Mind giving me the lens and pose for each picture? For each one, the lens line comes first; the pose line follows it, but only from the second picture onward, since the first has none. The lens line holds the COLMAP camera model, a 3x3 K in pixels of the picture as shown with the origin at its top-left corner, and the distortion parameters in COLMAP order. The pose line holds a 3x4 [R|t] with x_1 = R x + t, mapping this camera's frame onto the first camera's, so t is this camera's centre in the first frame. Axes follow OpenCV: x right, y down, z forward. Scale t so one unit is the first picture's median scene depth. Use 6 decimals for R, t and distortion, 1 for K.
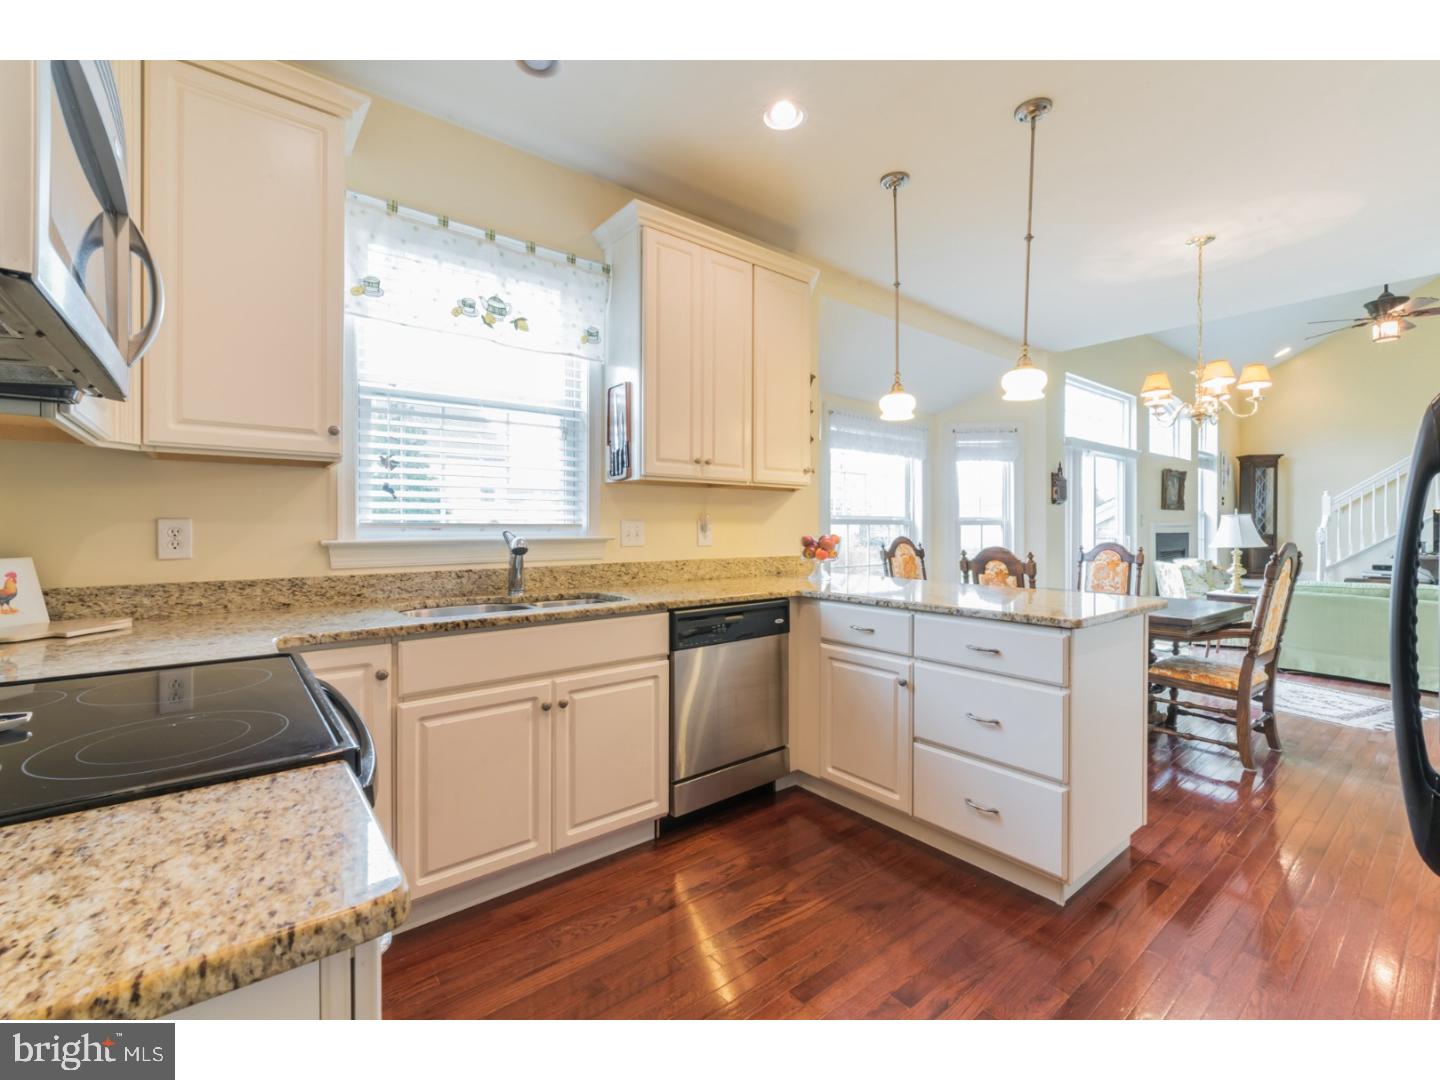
lens RADIAL K [[622.6, 0, 720.6], [0, 622.6, 527.1], [0, 0, 1]] dist [0.001197, -0.000552]
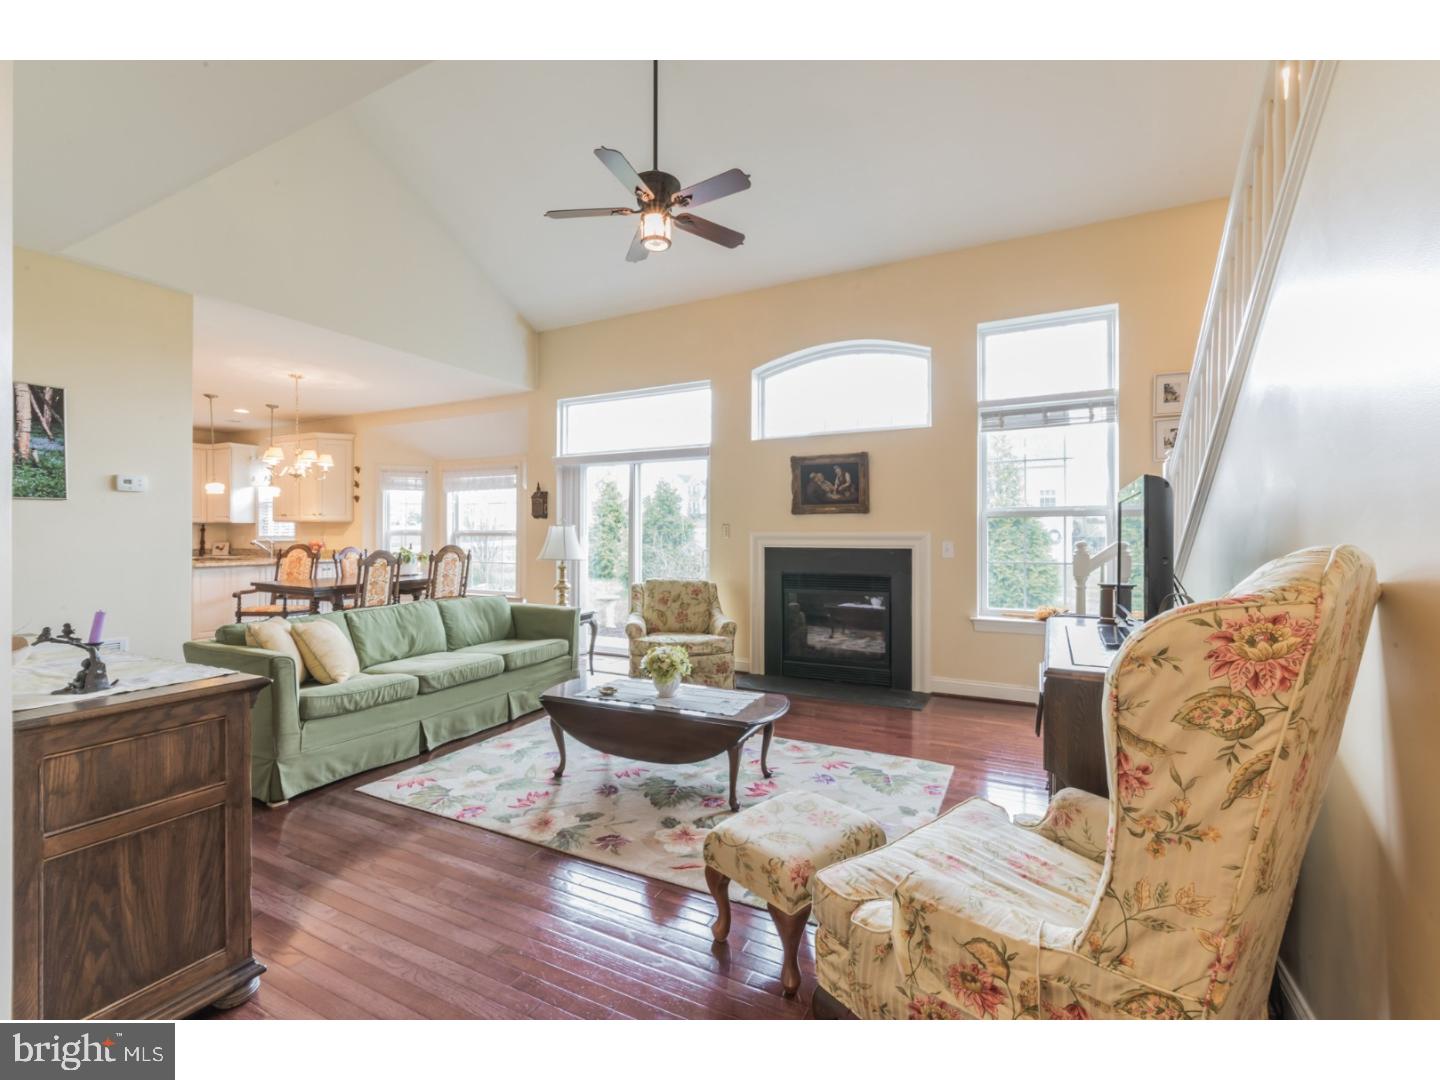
lens RADIAL K [[622.6, 0, 733.2], [0, 622.6, 532.6], [0, 0, 1]] dist [0.001197, -0.000552]
pose [[0.414404, -0.004832, -0.910080, 4.267521], [-0.001863, 0.999979, -0.006157, -0.009731], [0.910091, 0.004247, 0.414386, 2.064026]]
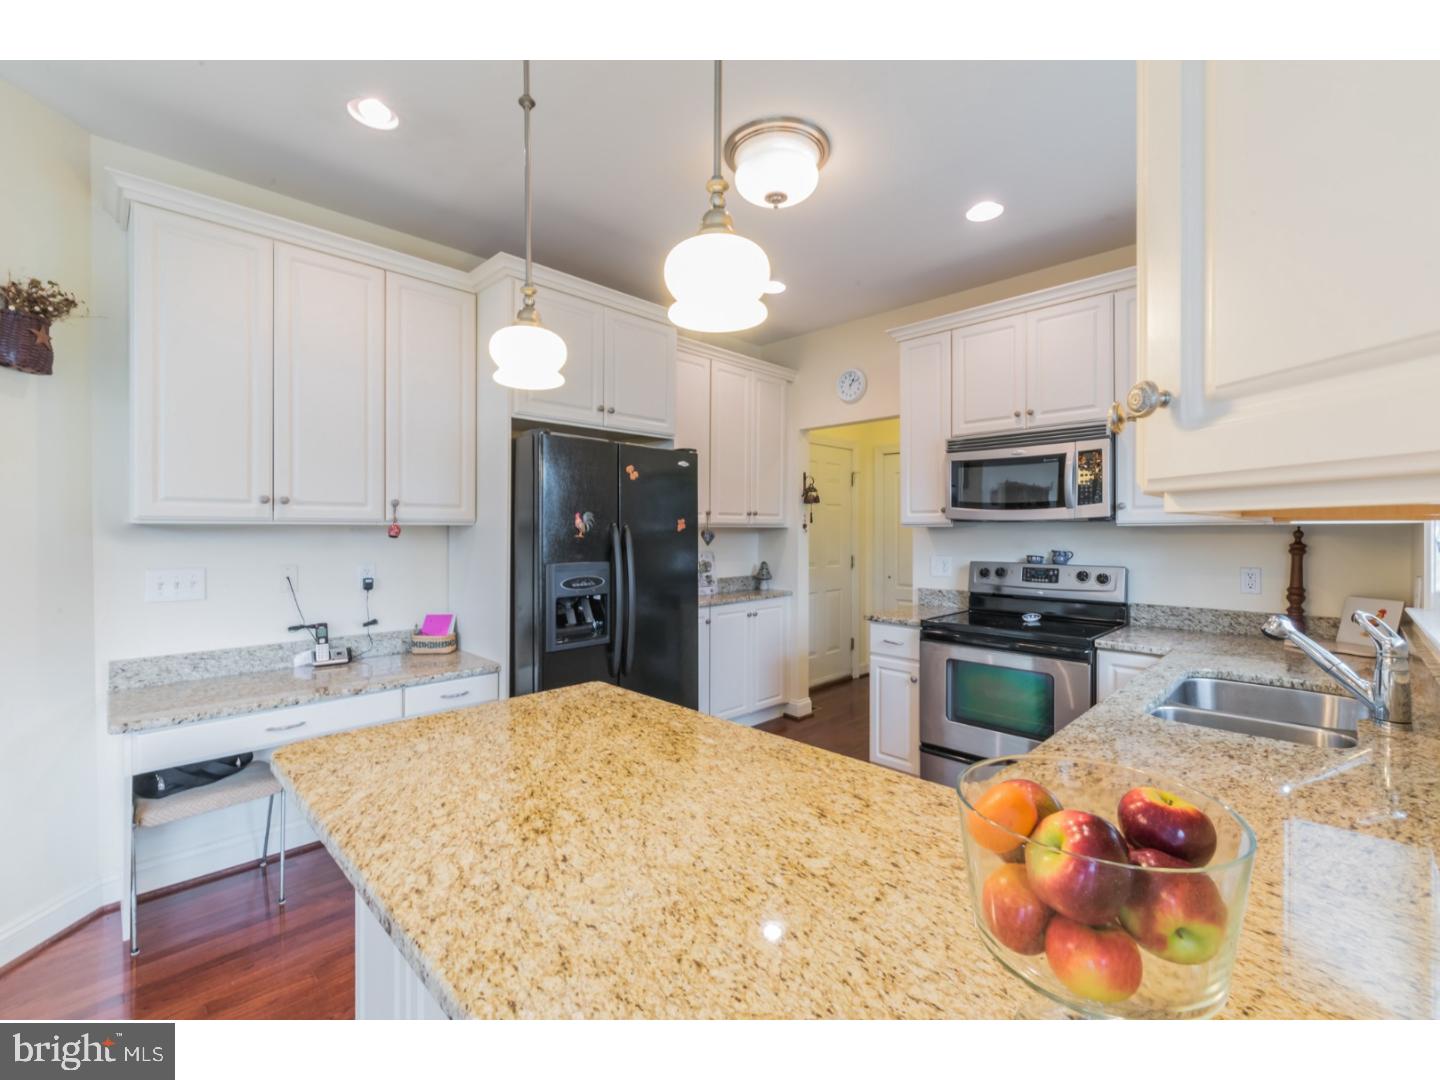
lens RADIAL K [[622.6, 0, 706.3], [0, 622.6, 531.4], [0, 0, 1]] dist [0.001197, -0.000552]
pose [[-0.996032, 0.001347, -0.088981, 0.376560], [0.000660, 0.999970, 0.007748, -0.084794], [0.088989, 0.007659, -0.996003, 1.638541]]
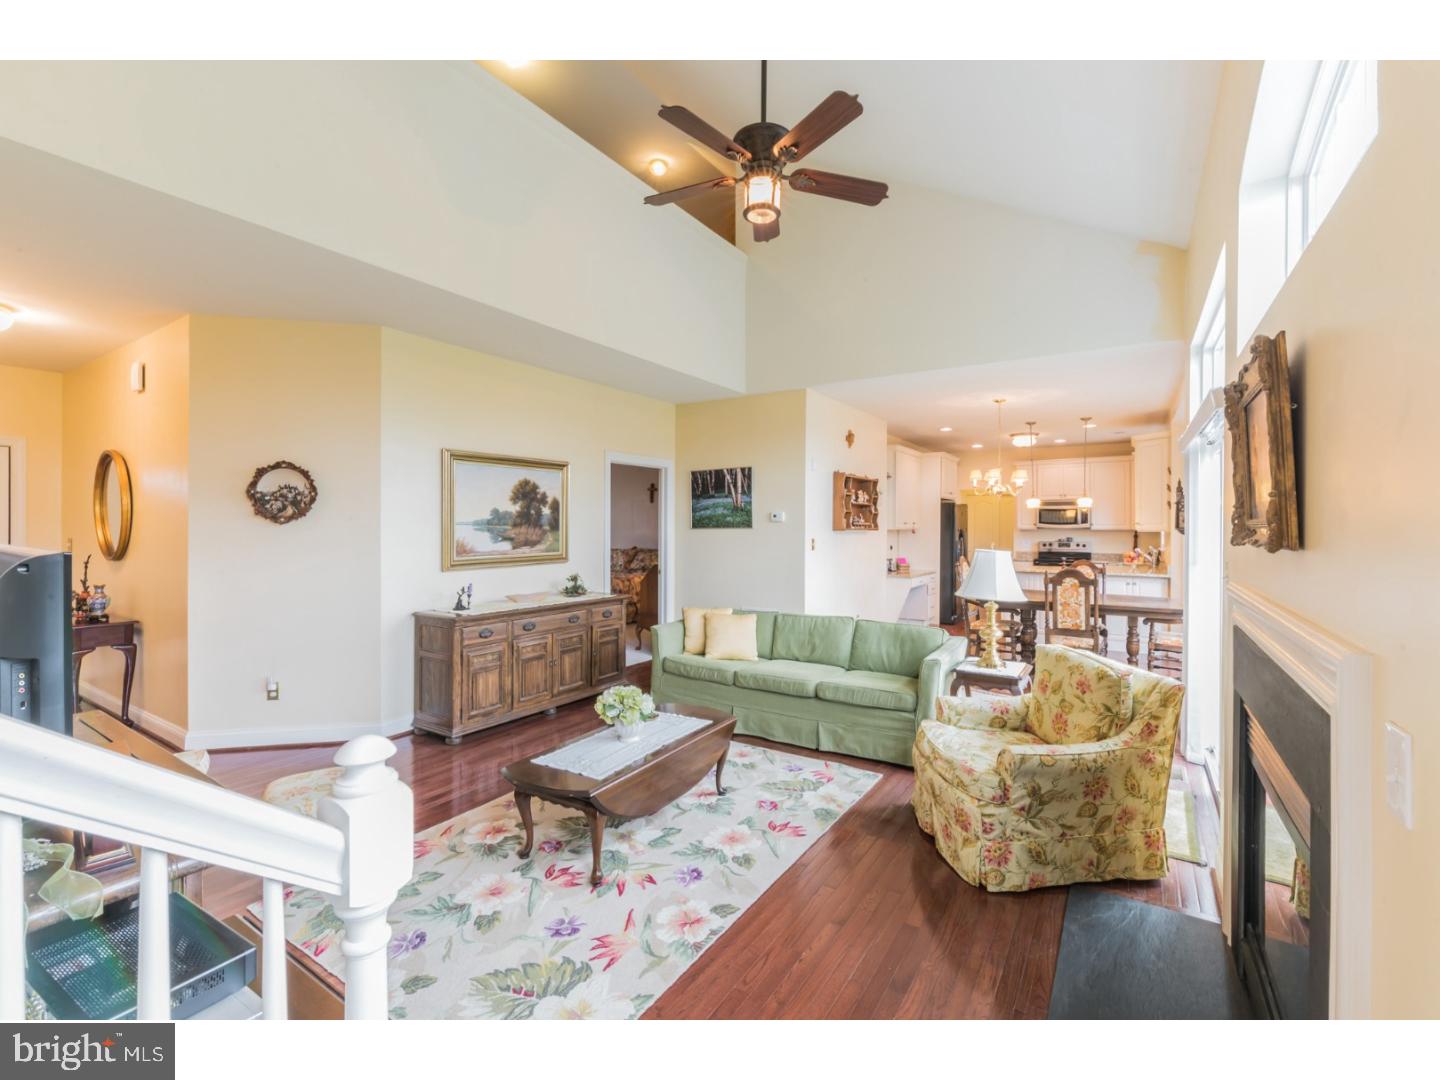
lens RADIAL K [[622.6, 0, 721.3], [0, 622.6, 534.5], [0, 0, 1]] dist [0.001197, -0.000552]
pose [[-0.951105, -0.000390, -0.308869, 3.197964], [-0.006369, 0.999811, 0.018352, -0.116815], [0.308803, 0.019422, -0.950928, 3.772093]]
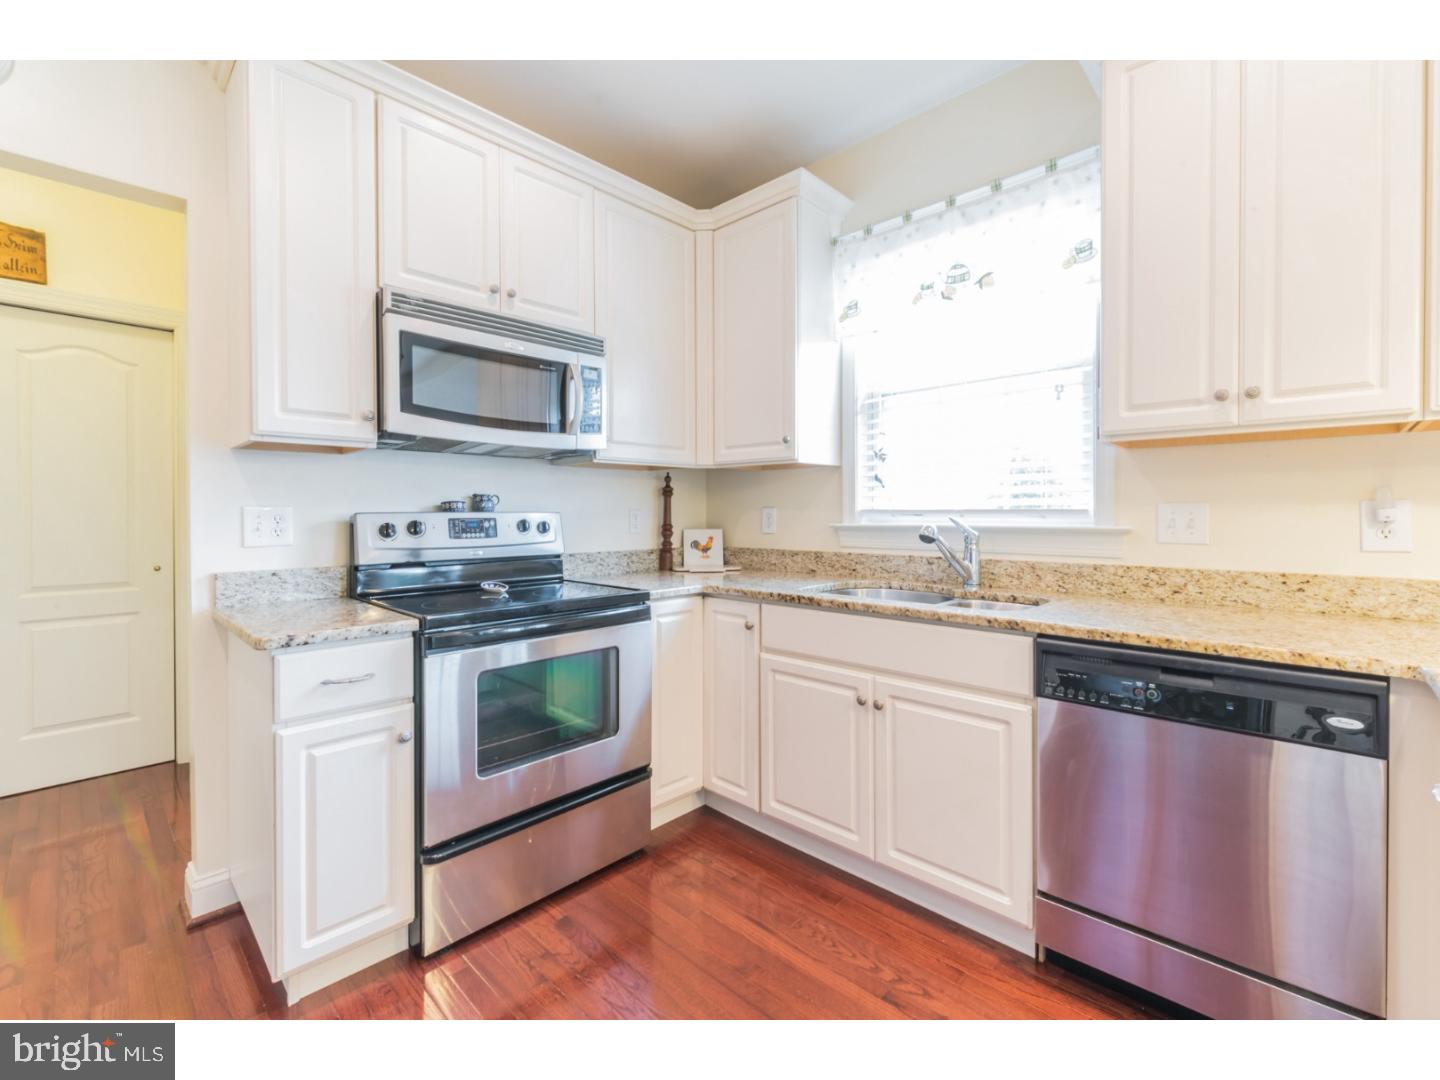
lens RADIAL K [[622.6, 0, 730.2], [0, 622.6, 517.4], [0, 0, 1]] dist [0.001197, -0.000552]
pose [[0.139826, 0.006507, -0.990155, 0.543771], [-0.001751, 0.999978, 0.006324, 0.001386], [0.990175, 0.000850, 0.139834, 0.572138]]
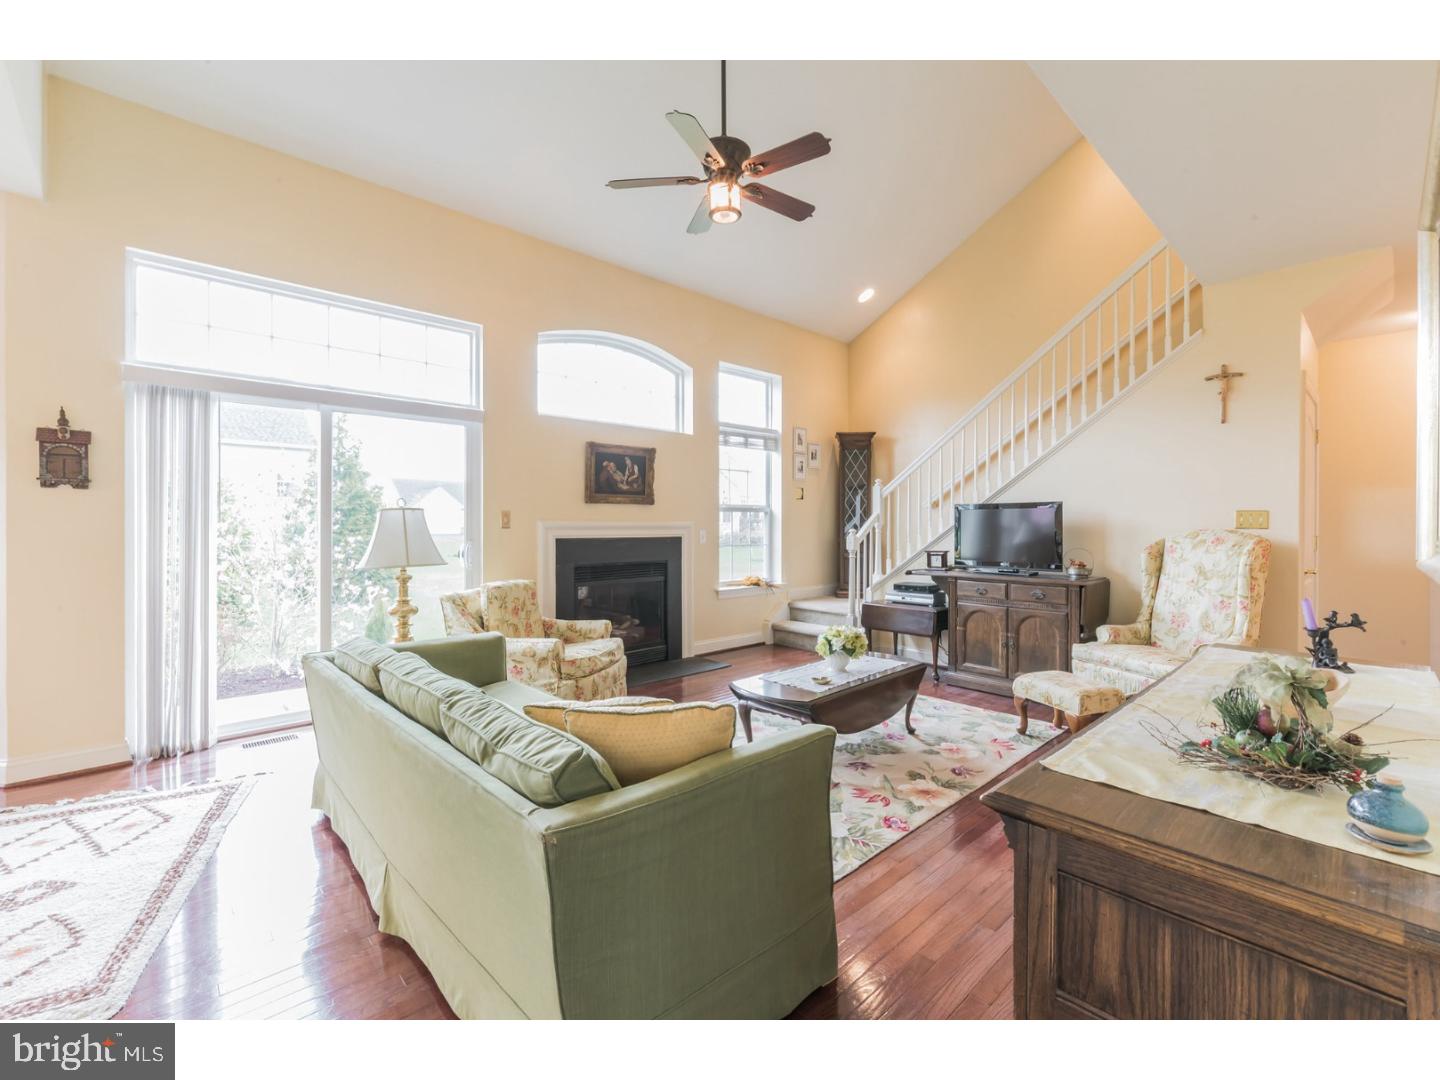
lens RADIAL K [[623.3, 0, 730.1], [0, 623.3, 522.9], [0, 0, 1]] dist [-0.000760, -0.000058]
pose [[0.996767, 0.001196, 0.080338, 2.602797], [-0.000745, 0.999984, -0.005638, -0.010145], [-0.080343, 0.005560, 0.996752, 1.027333]]
